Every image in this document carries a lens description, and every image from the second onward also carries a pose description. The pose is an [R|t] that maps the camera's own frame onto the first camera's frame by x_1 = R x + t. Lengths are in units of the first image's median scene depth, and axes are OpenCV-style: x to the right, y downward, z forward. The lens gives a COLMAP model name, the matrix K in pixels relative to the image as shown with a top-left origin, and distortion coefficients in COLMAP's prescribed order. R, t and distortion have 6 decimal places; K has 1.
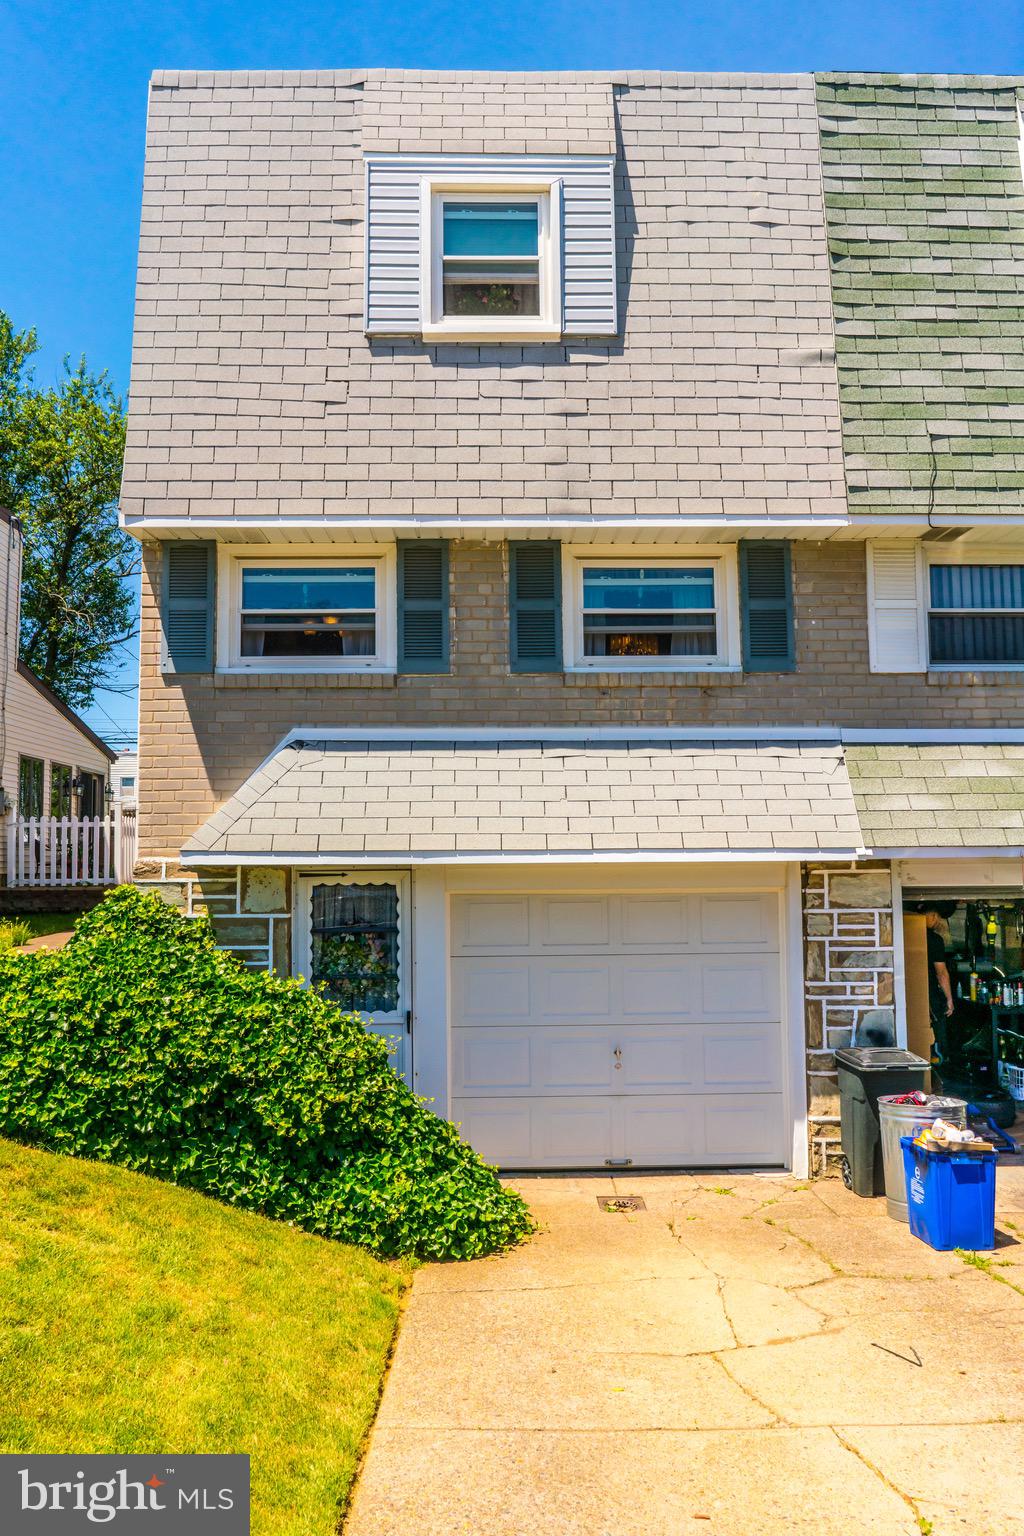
lens RADIAL K [[1202.1, 0, 508.2], [0, 1202.1, 766.8], [0, 0, 1]] dist [-0.024901, 0.001271]
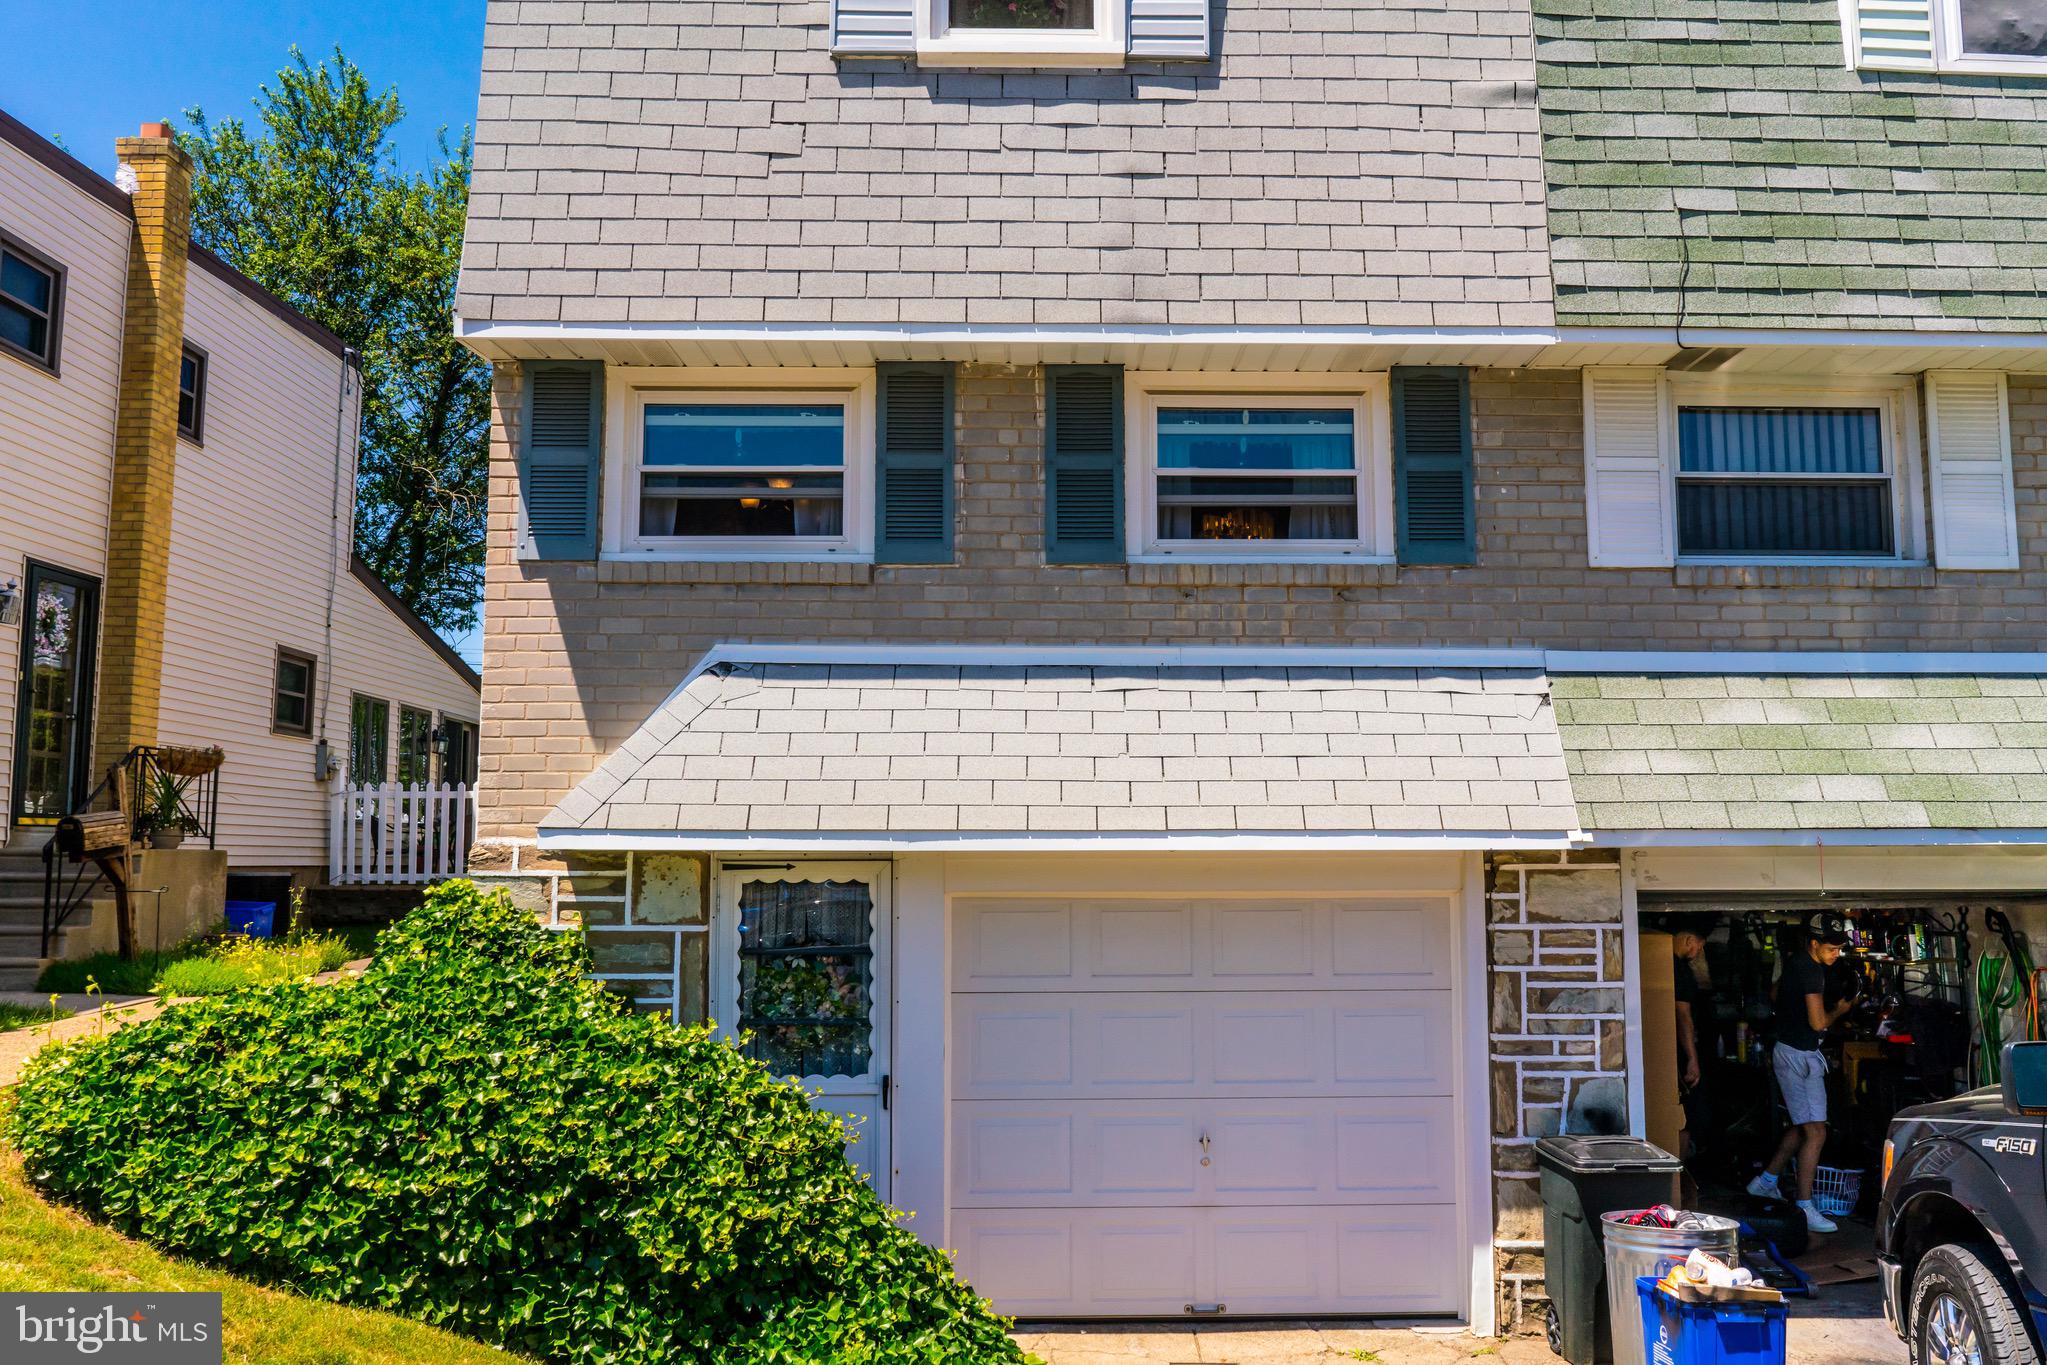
lens RADIAL K [[1602.1, 0, 1102.3], [0, 1602.1, 700.4], [0, 0, 1]] dist [-0.024901, 0.001271]
pose [[0.999979, 0.006512, 0.000326, 0.033518], [-0.006503, 0.999727, -0.022463, 0.017374], [-0.000472, 0.022460, 0.999748, 0.120795]]
